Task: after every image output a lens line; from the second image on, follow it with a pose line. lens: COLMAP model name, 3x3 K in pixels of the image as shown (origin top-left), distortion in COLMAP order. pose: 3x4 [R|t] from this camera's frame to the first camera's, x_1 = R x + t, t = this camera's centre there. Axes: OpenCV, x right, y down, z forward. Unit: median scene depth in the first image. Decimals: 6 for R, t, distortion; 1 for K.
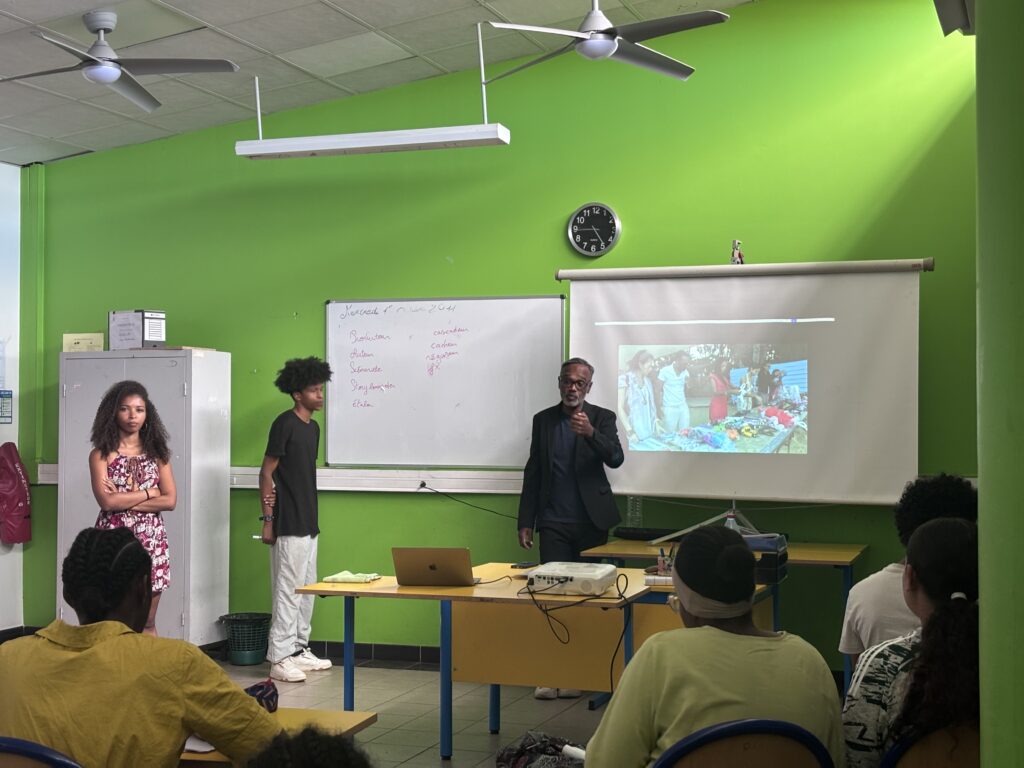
lens RADIAL K [[1544.1, 0, 512.0], [0, 1544.1, 384.0], [0, 0, 1]] dist [0.206057, -0.674399]
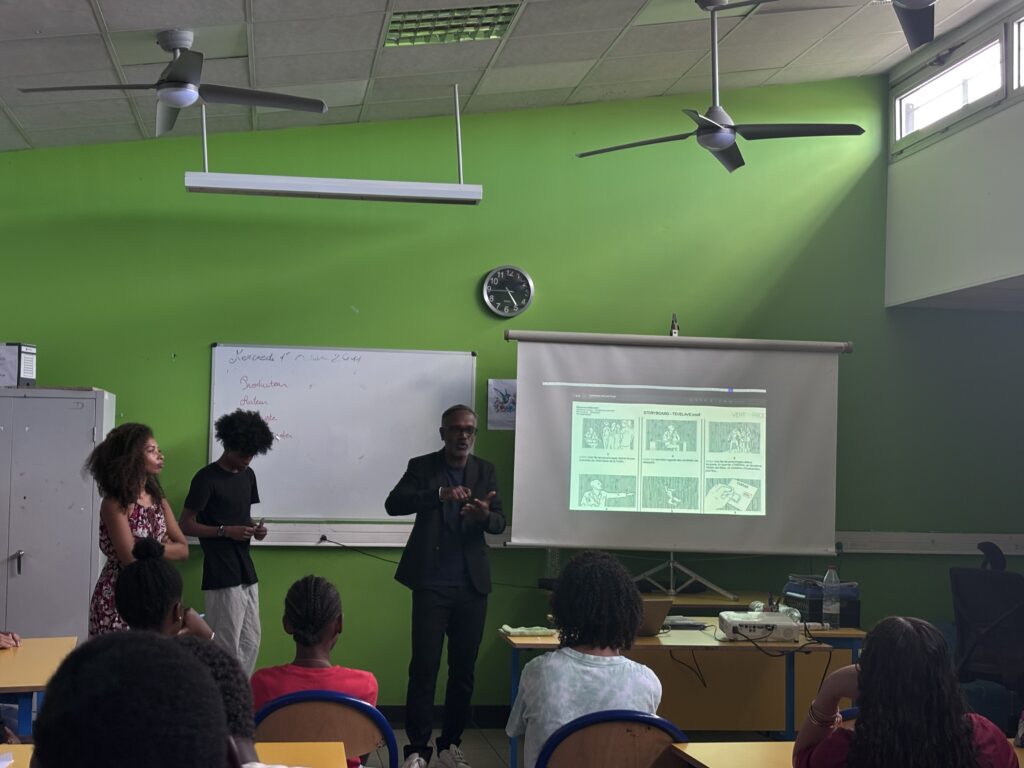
lens RADIAL K [[1597.8, 0, 512.0], [0, 1597.8, 384.0], [0, 0, 1]] dist [0.153491, -0.000630]
pose [[0.879686, 0.042619, 0.473641, -0.496487], [-0.029506, 0.998949, -0.035085, -0.000104], [-0.474638, 0.016888, 0.880019, 0.061995]]
